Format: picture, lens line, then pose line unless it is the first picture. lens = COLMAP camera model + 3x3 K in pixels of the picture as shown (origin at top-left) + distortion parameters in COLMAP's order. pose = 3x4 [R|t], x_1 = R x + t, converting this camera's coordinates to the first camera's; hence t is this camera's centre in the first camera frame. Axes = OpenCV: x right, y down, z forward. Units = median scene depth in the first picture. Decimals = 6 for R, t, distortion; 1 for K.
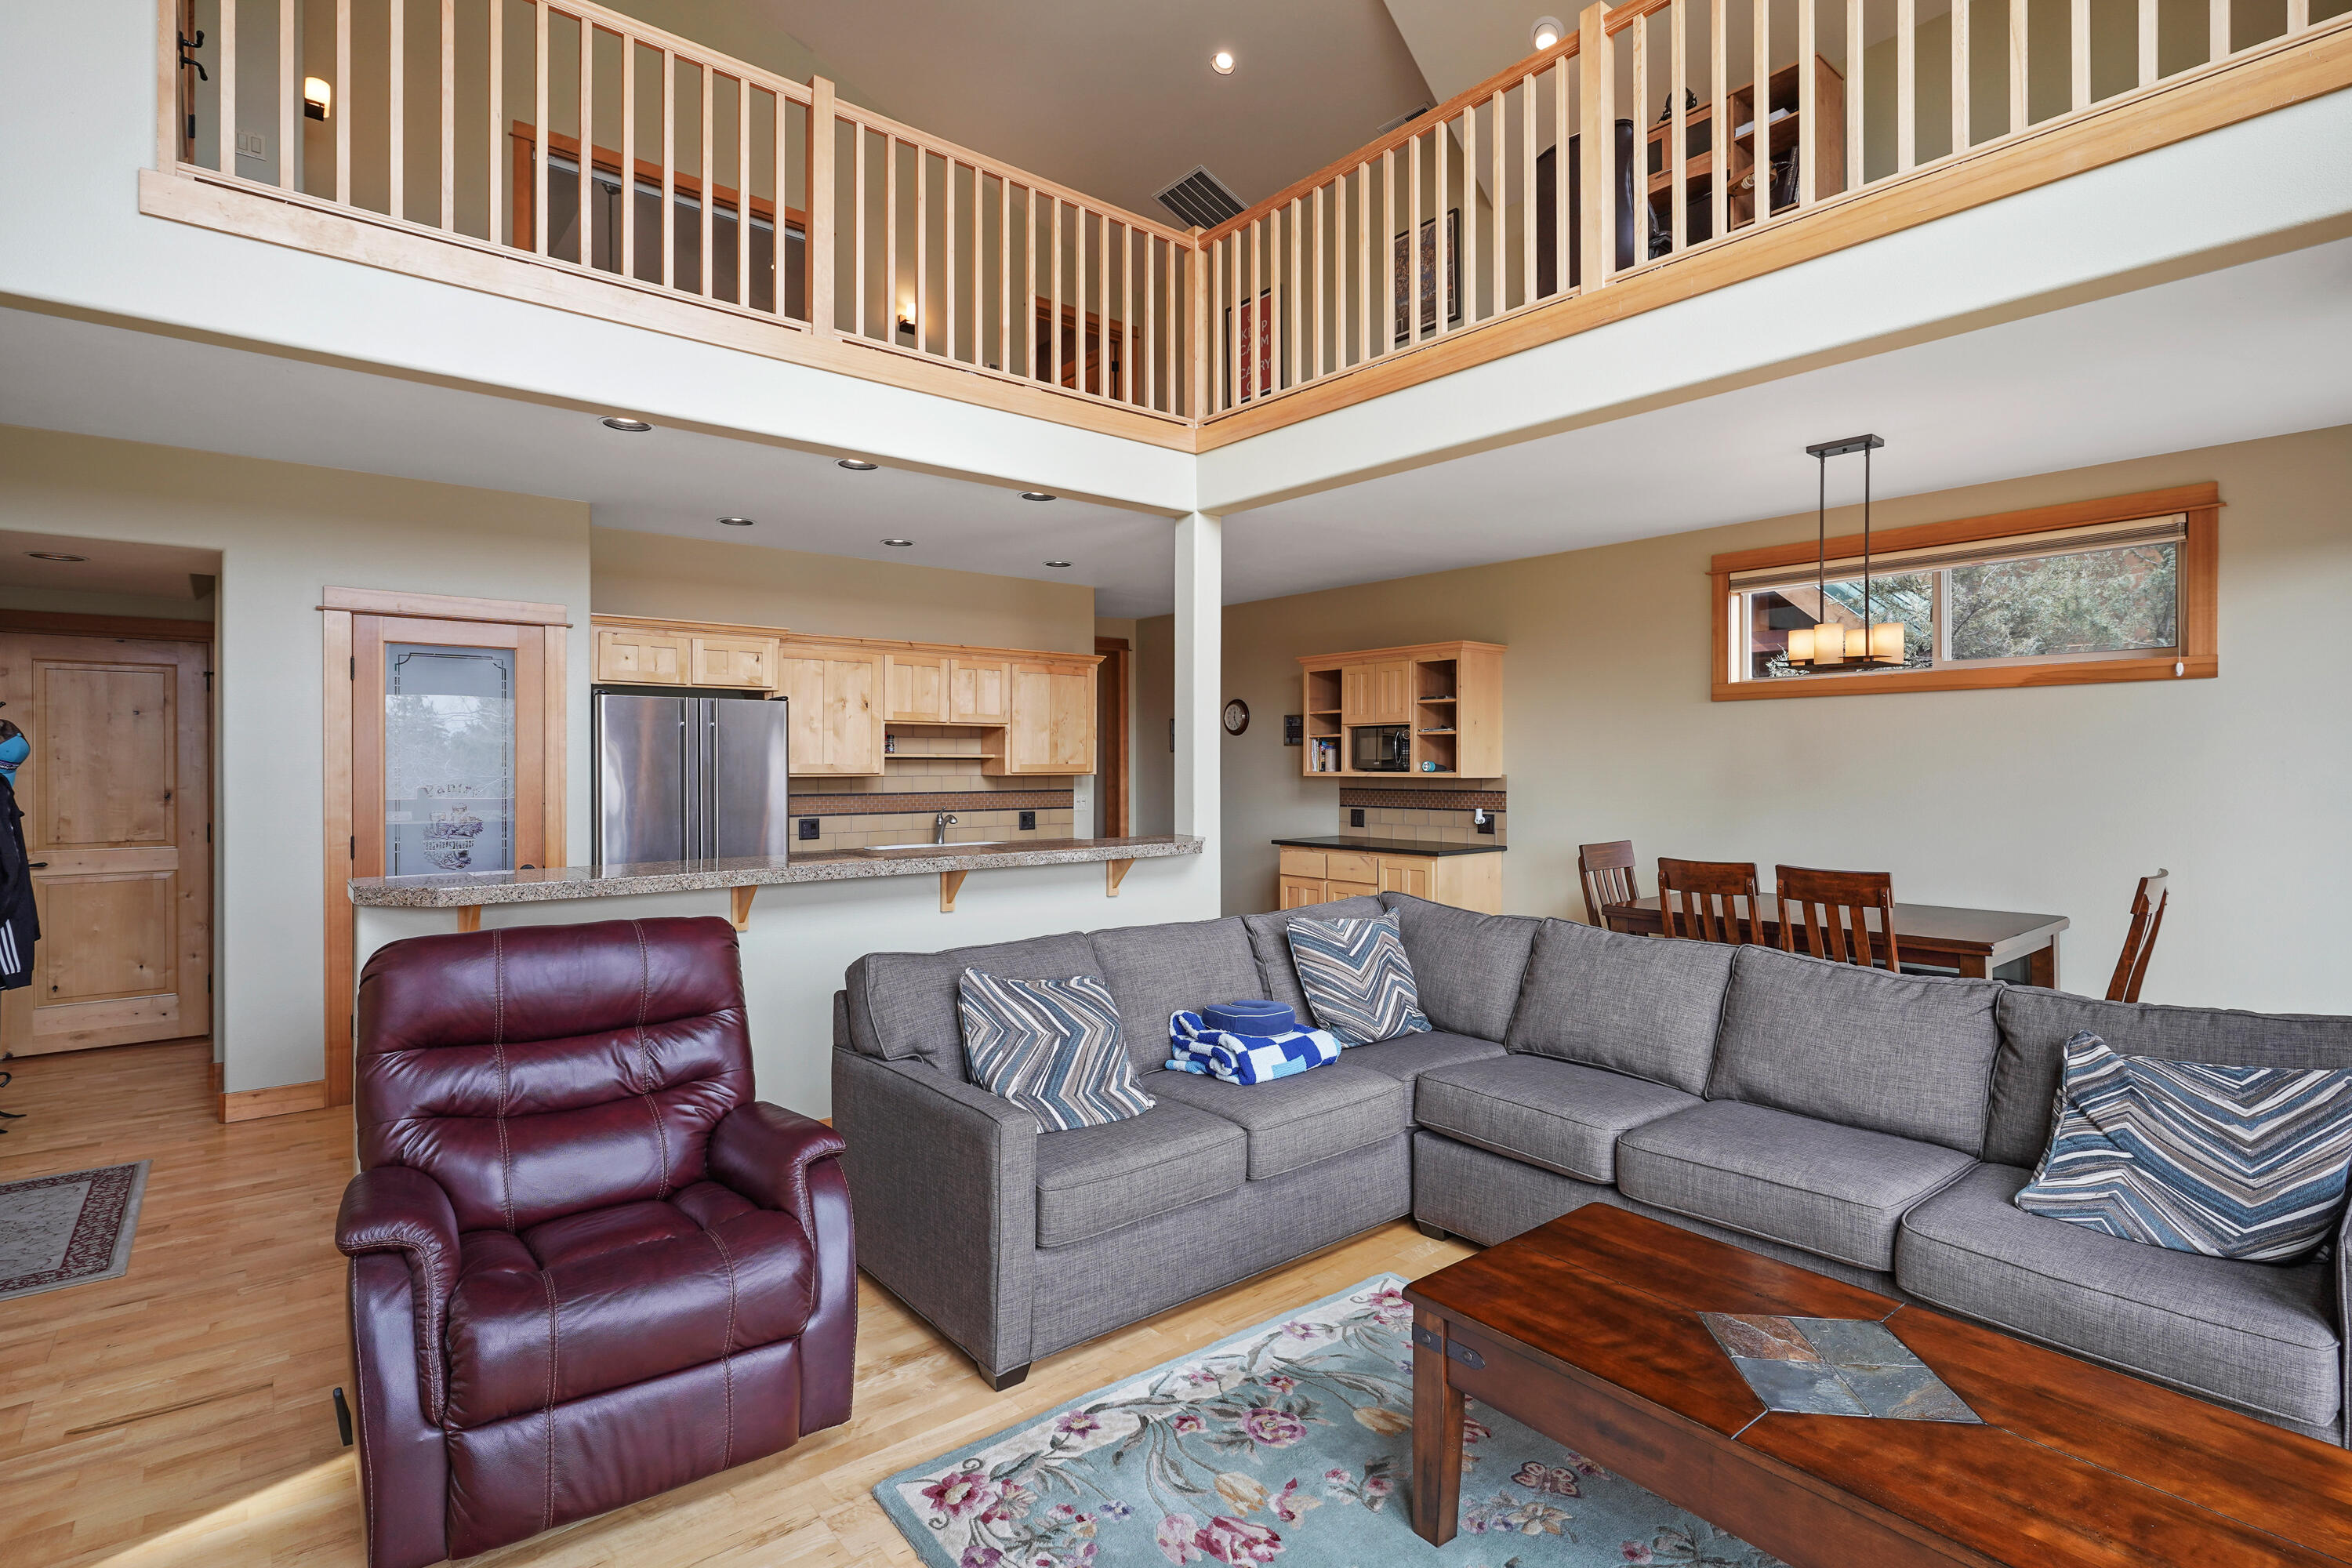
lens RADIAL K [[1128.6, 0, 1177.7], [0, 1128.6, 766.2], [0, 0, 1]] dist [-0.013005, -0.000088]
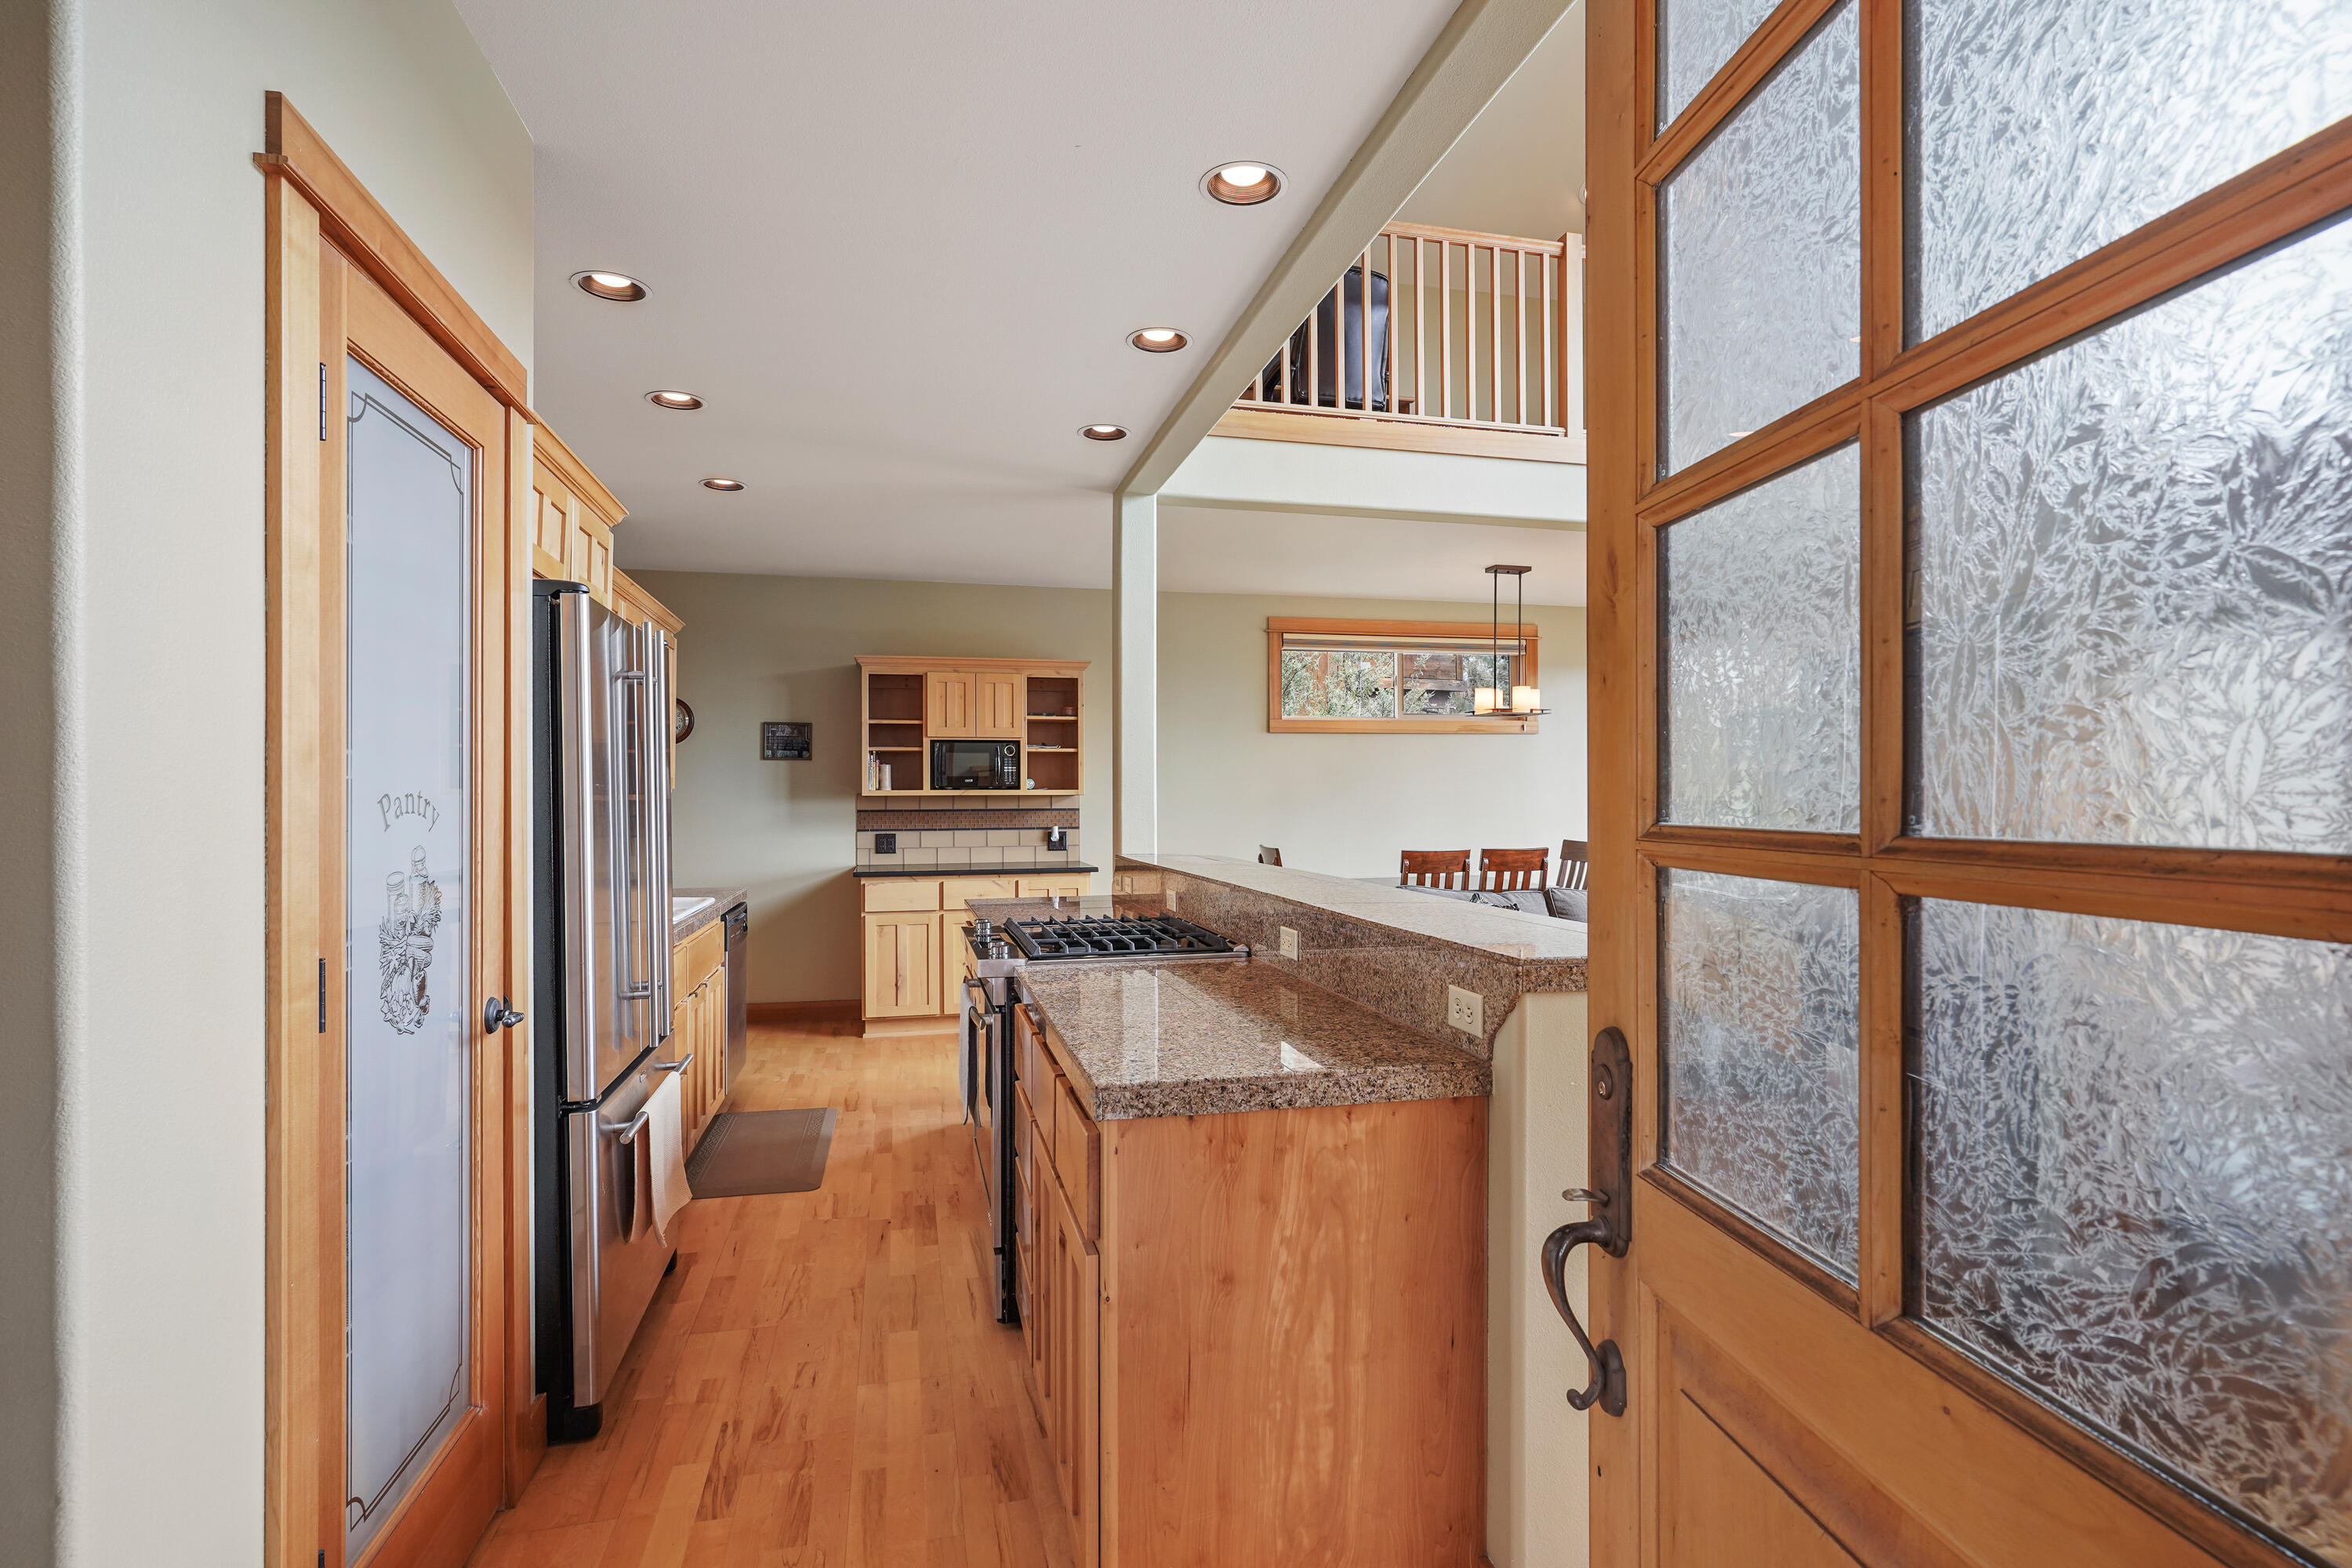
lens RADIAL K [[1151.9, 0, 1188.6], [0, 1151.9, 791.3], [0, 0, 1]] dist [0.000011, 0.000140]
pose [[0.433387, 0.003682, 0.901201, -0.649306], [0.005317, 0.999964, -0.006643, 0.014567], [-0.901192, 0.007670, 0.433351, 0.466511]]
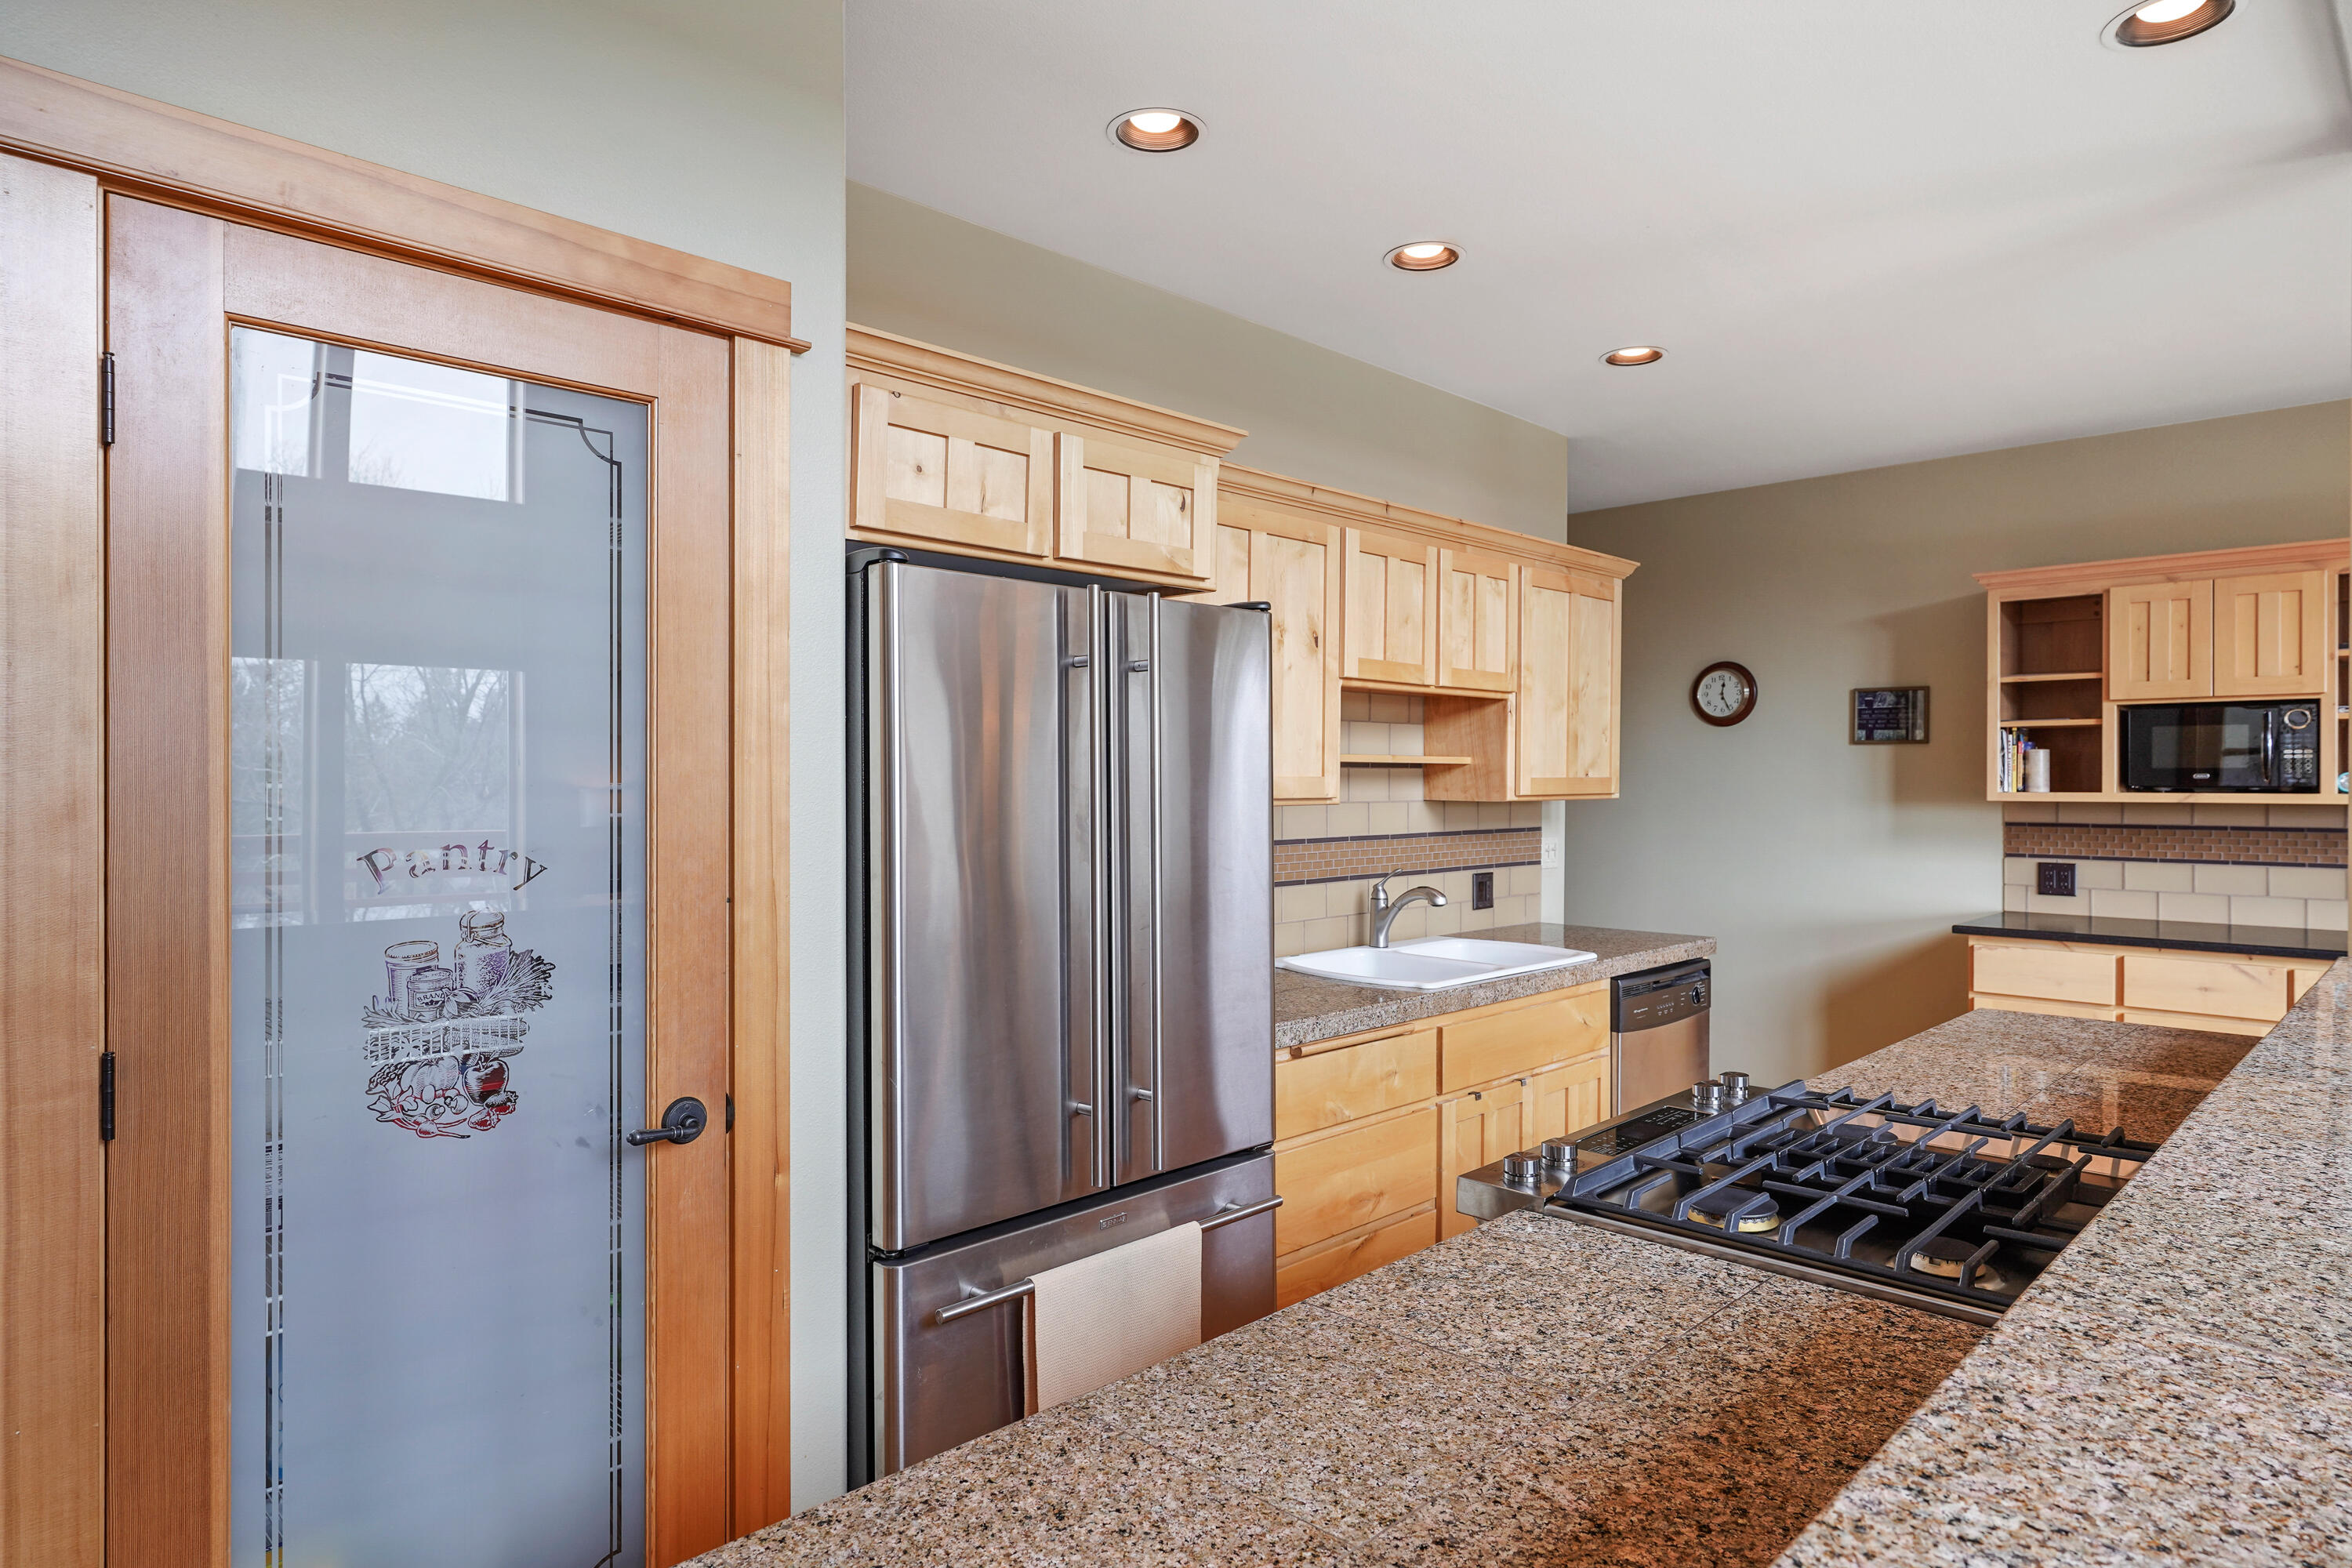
lens RADIAL K [[1363.2, 0, 1181.0], [0, 1363.2, 774.9], [0, 0, 1]] dist [-0.000460, 0.000541]
pose [[0.995080, 0.000984, 0.099068, -0.371509], [-0.000523, 0.999989, -0.004682, -0.000019], [-0.099071, 0.004607, 0.995070, 0.473472]]
